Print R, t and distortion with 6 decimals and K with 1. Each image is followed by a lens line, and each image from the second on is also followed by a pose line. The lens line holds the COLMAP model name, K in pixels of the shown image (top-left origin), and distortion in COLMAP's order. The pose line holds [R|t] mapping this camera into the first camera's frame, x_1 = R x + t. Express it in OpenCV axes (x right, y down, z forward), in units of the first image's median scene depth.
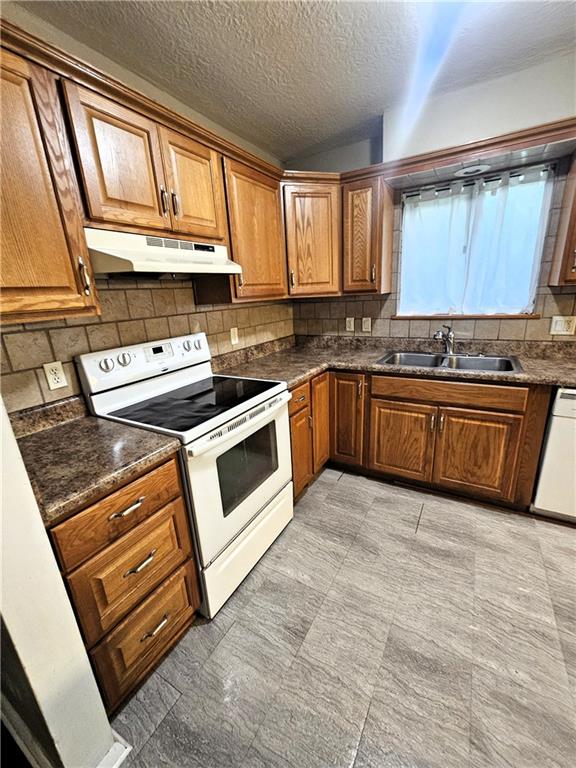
lens RADIAL K [[312.6, 0, 292.1], [0, 312.6, 385.1], [0, 0, 1]] dist [0.005791, -0.000805]
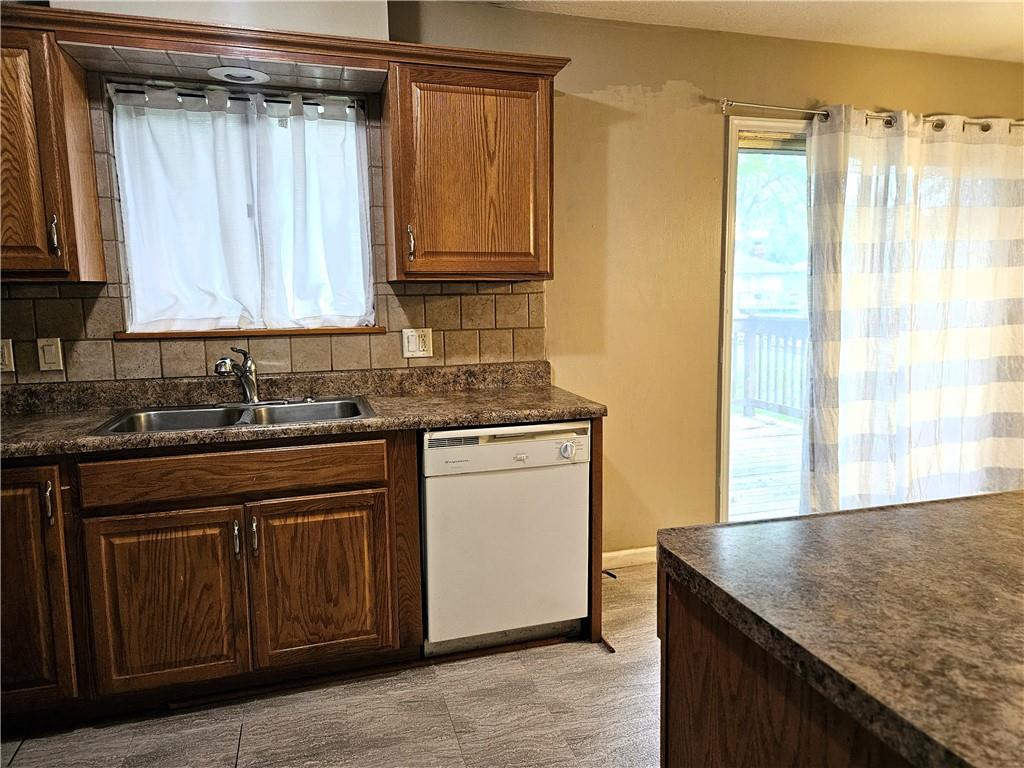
lens RADIAL K [[686.6, 0, 520.6], [0, 686.6, 383.3], [0, 0, 1]] dist [0.047788, -0.040650]
pose [[0.680565, -0.052819, 0.730782, -0.018129], [0.189686, 0.976095, -0.106102, 0.079446], [-0.707708, 0.210829, 0.674315, -0.072984]]
